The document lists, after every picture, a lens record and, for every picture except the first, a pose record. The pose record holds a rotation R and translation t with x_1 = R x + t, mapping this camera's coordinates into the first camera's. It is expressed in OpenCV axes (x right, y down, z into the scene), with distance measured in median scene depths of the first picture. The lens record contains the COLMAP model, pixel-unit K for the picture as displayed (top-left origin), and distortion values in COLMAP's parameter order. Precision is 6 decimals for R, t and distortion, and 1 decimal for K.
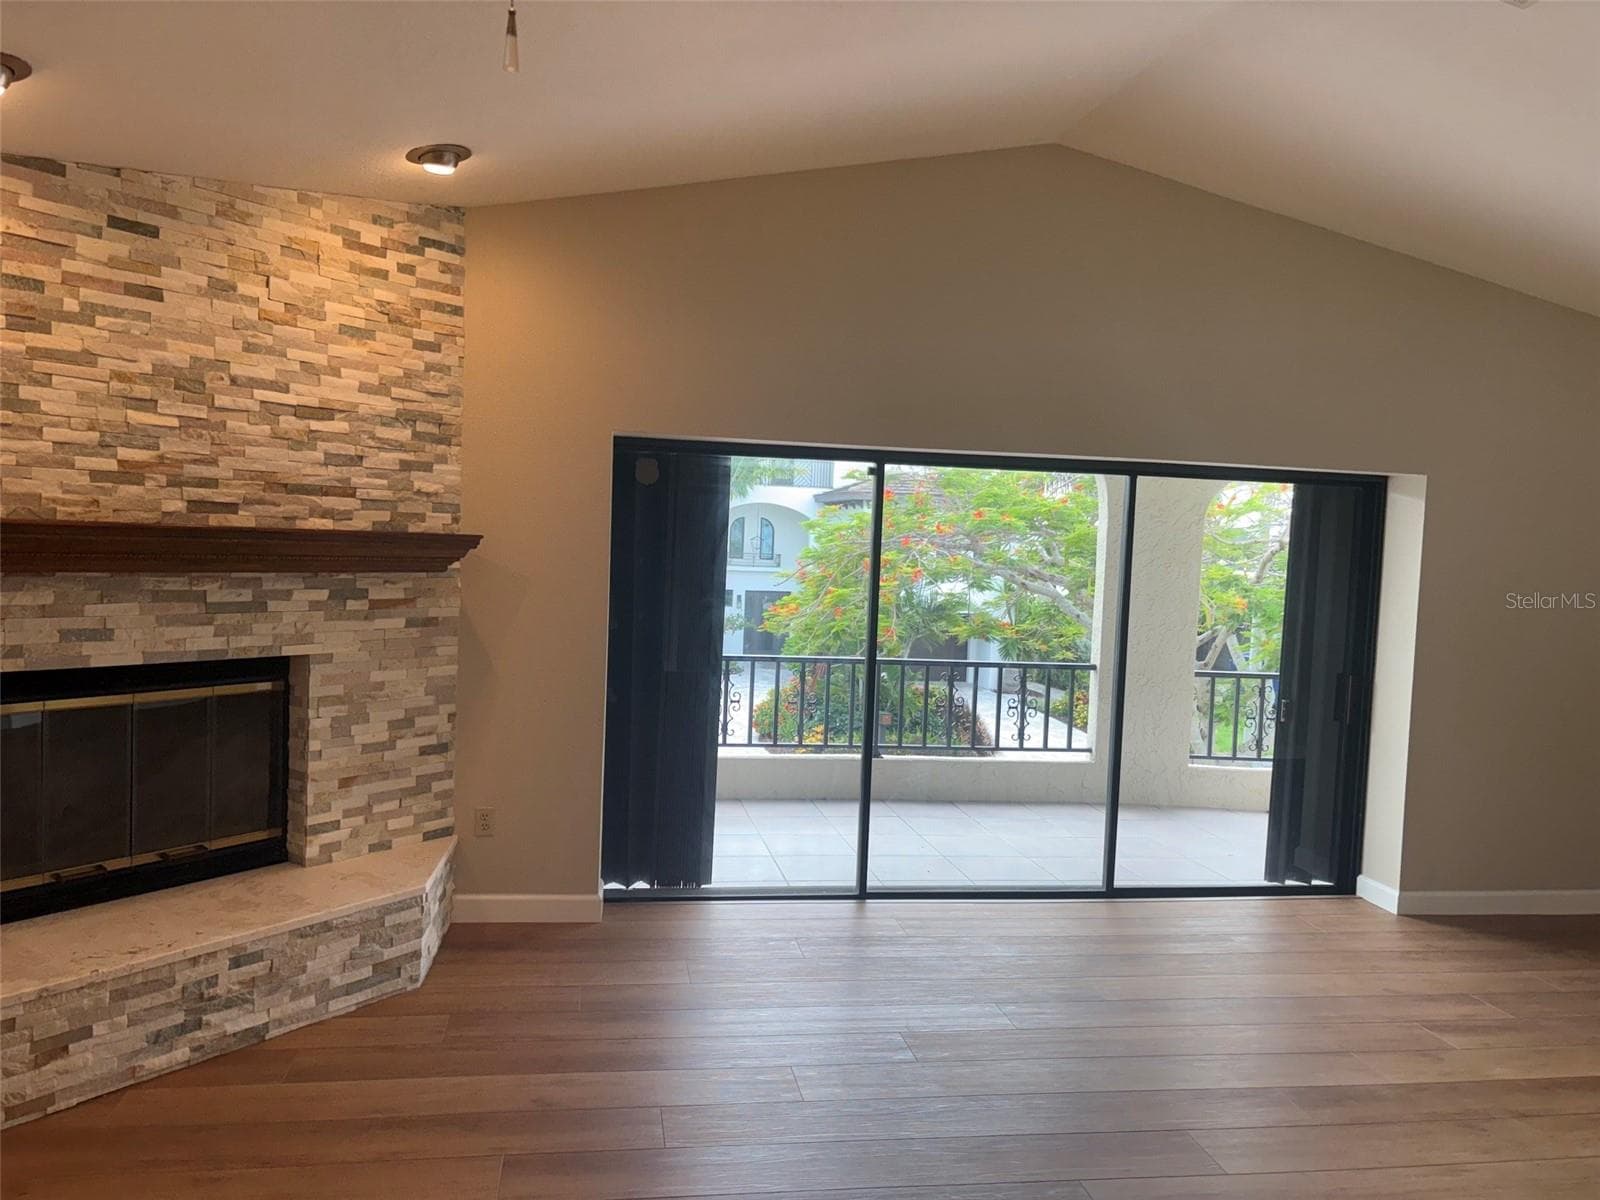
lens RADIAL K [[1180.8, 0, 805.5], [0, 1180.8, 597.2], [0, 0, 1]] dist [0.011522, -0.030452]
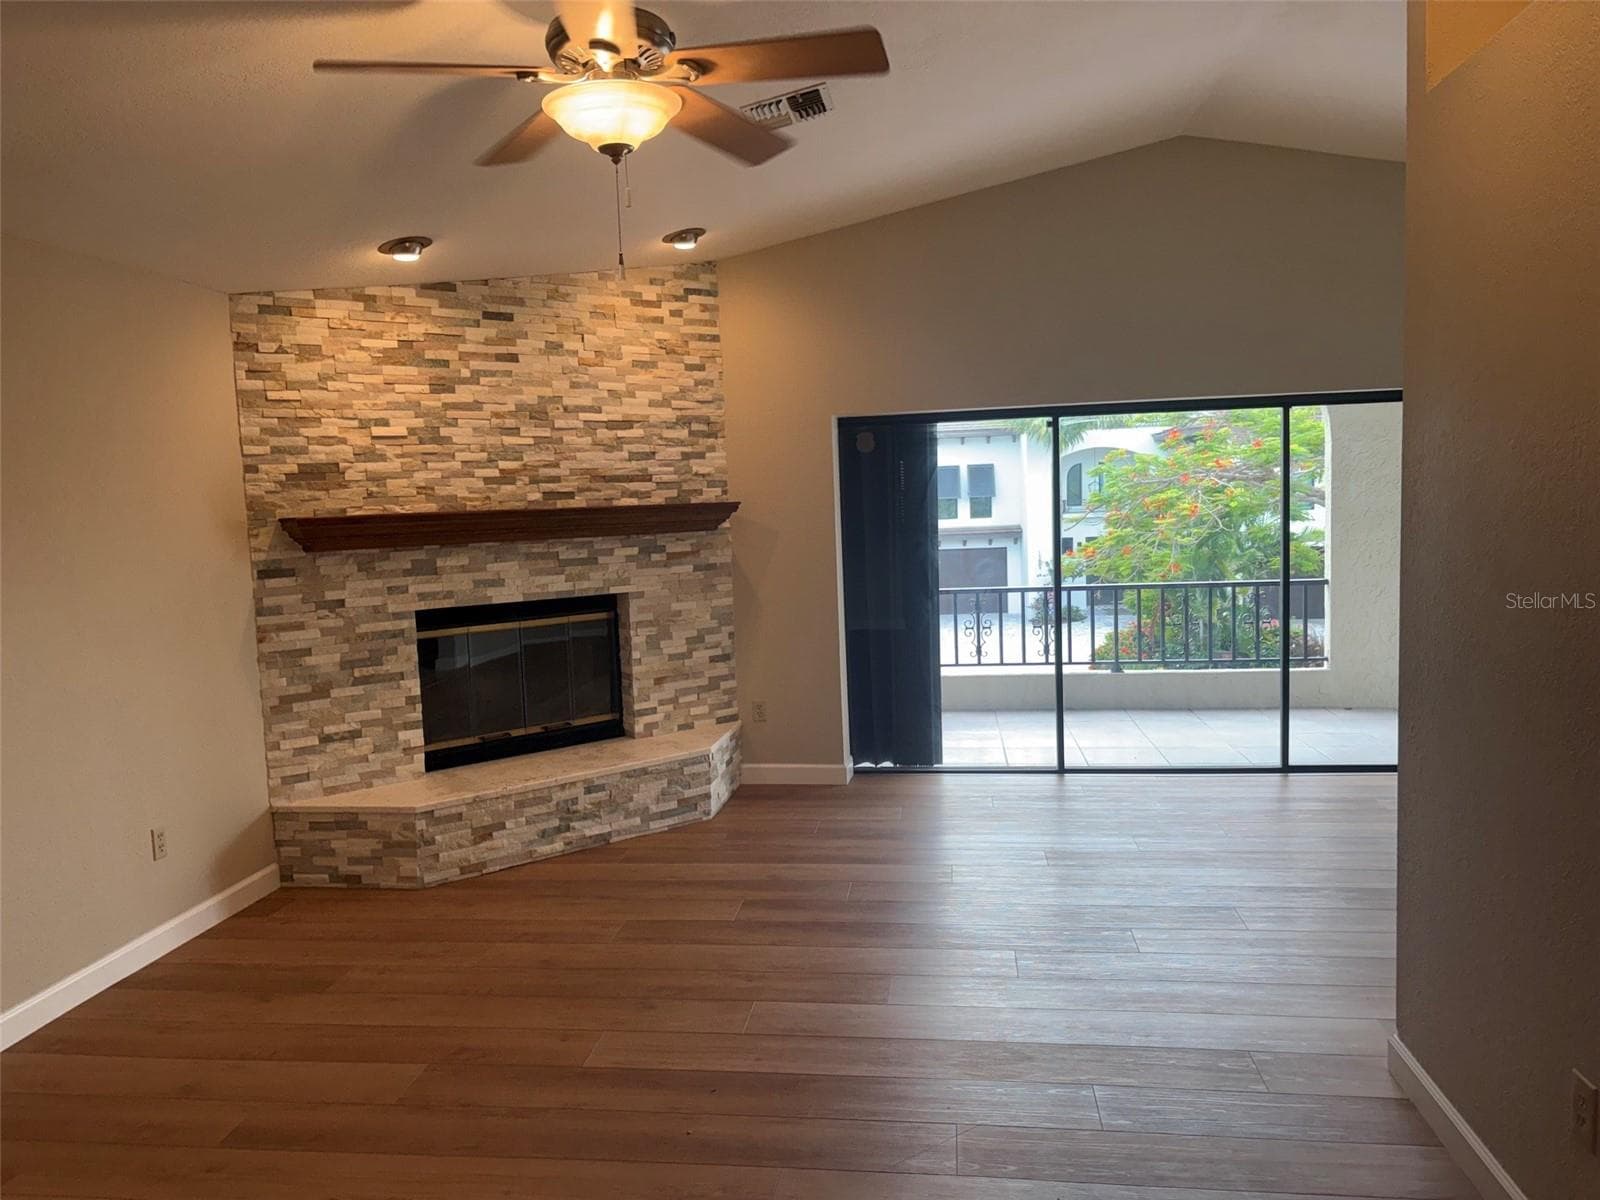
lens RADIAL K [[1180.8, 0, 808.2], [0, 1180.8, 598.4], [0, 0, 1]] dist [0.011522, -0.030452]
pose [[0.951292, -0.050621, -0.304106, 0.233078], [0.061540, 0.997755, 0.026420, 0.031865], [0.302086, -0.043847, 0.952272, -0.315760]]
